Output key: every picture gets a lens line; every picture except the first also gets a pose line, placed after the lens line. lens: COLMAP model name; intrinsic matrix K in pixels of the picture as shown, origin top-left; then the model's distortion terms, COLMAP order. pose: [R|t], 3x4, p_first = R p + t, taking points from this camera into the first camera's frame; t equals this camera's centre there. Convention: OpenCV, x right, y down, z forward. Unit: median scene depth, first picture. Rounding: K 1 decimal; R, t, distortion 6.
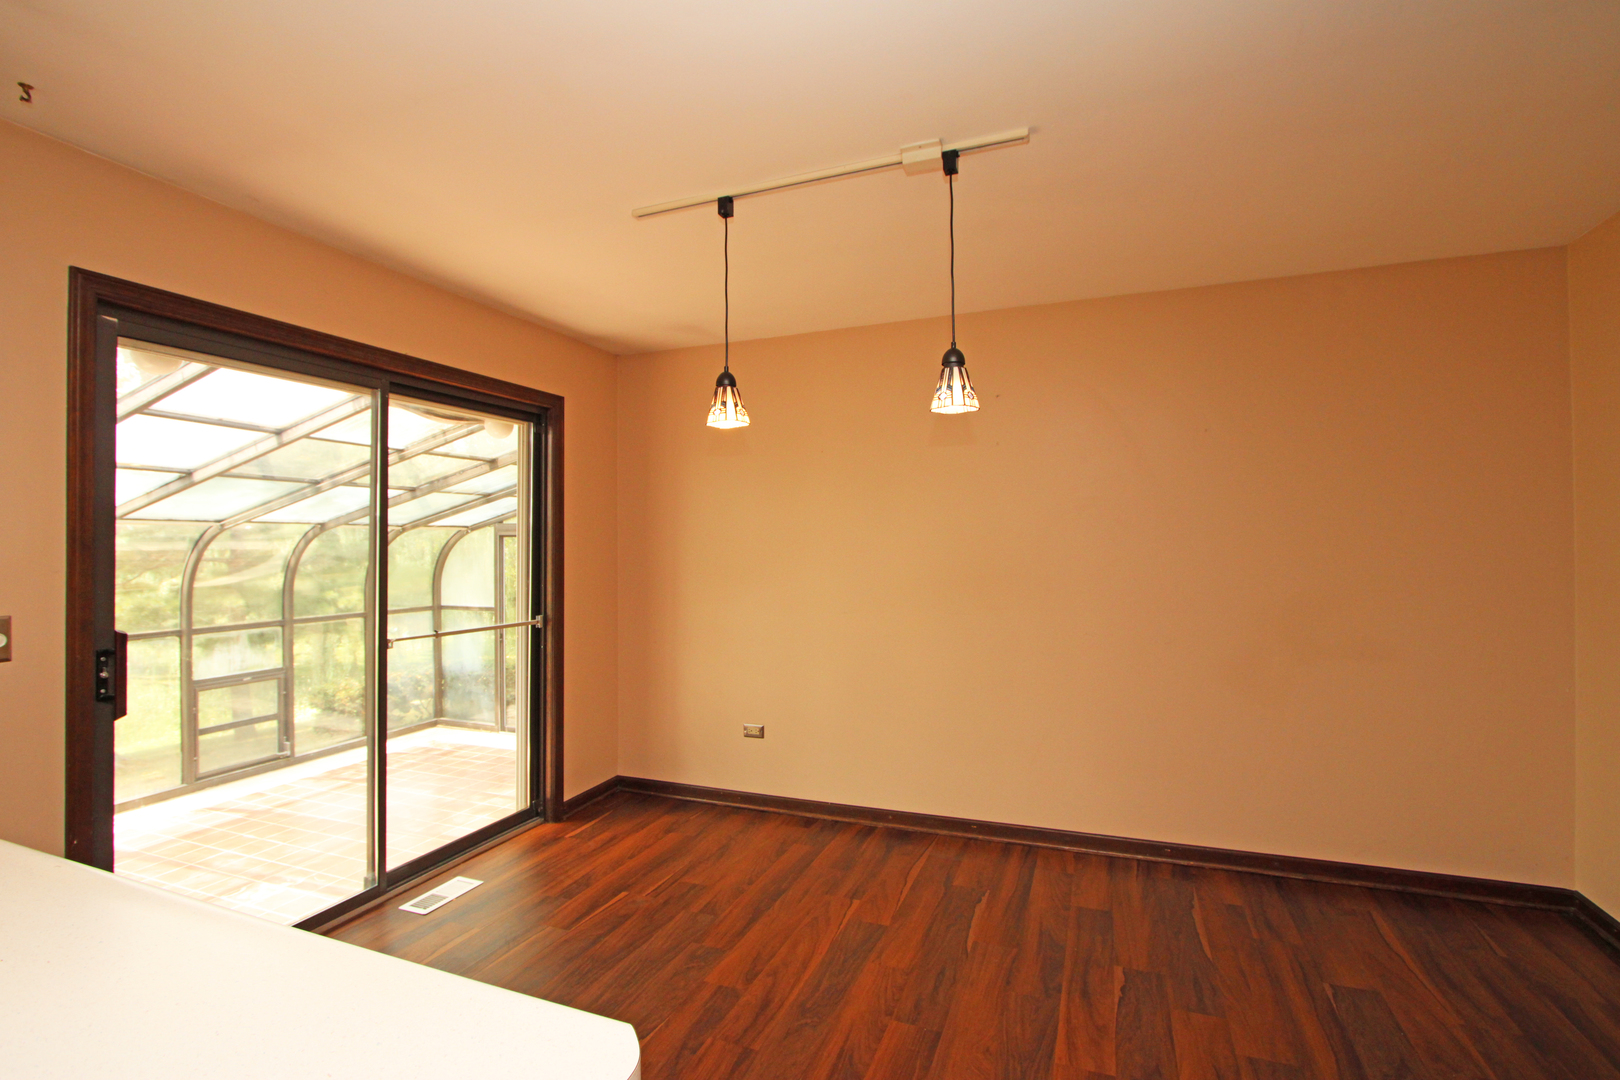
lens RADIAL K [[743.8, 0, 807.3], [0, 743.8, 534.6], [0, 0, 1]] dist [-0.018308, 0.001581]
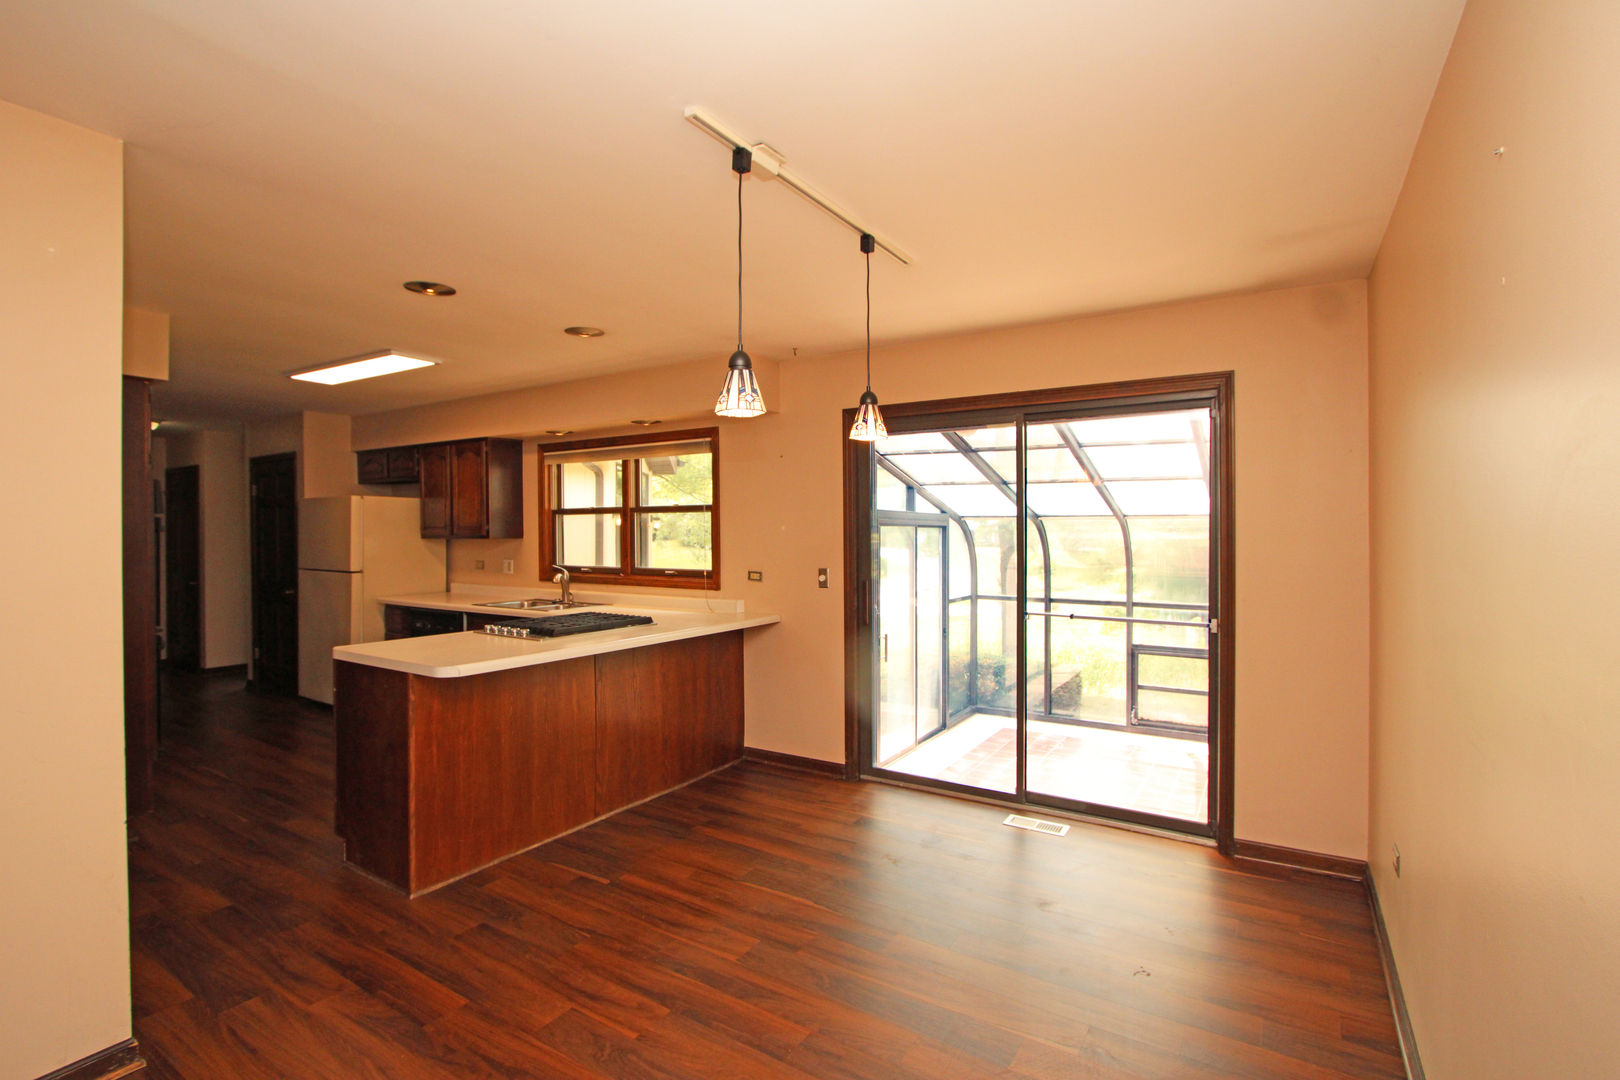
lens RADIAL K [[743.8, 0, 810.1], [0, 743.8, 541.2], [0, 0, 1]] dist [-0.018308, 0.001581]
pose [[-0.190603, 0.016570, -0.981527, 1.112257], [0.013669, 0.999805, 0.014224, -0.009943], [0.981572, -0.010705, -0.190792, 1.240486]]
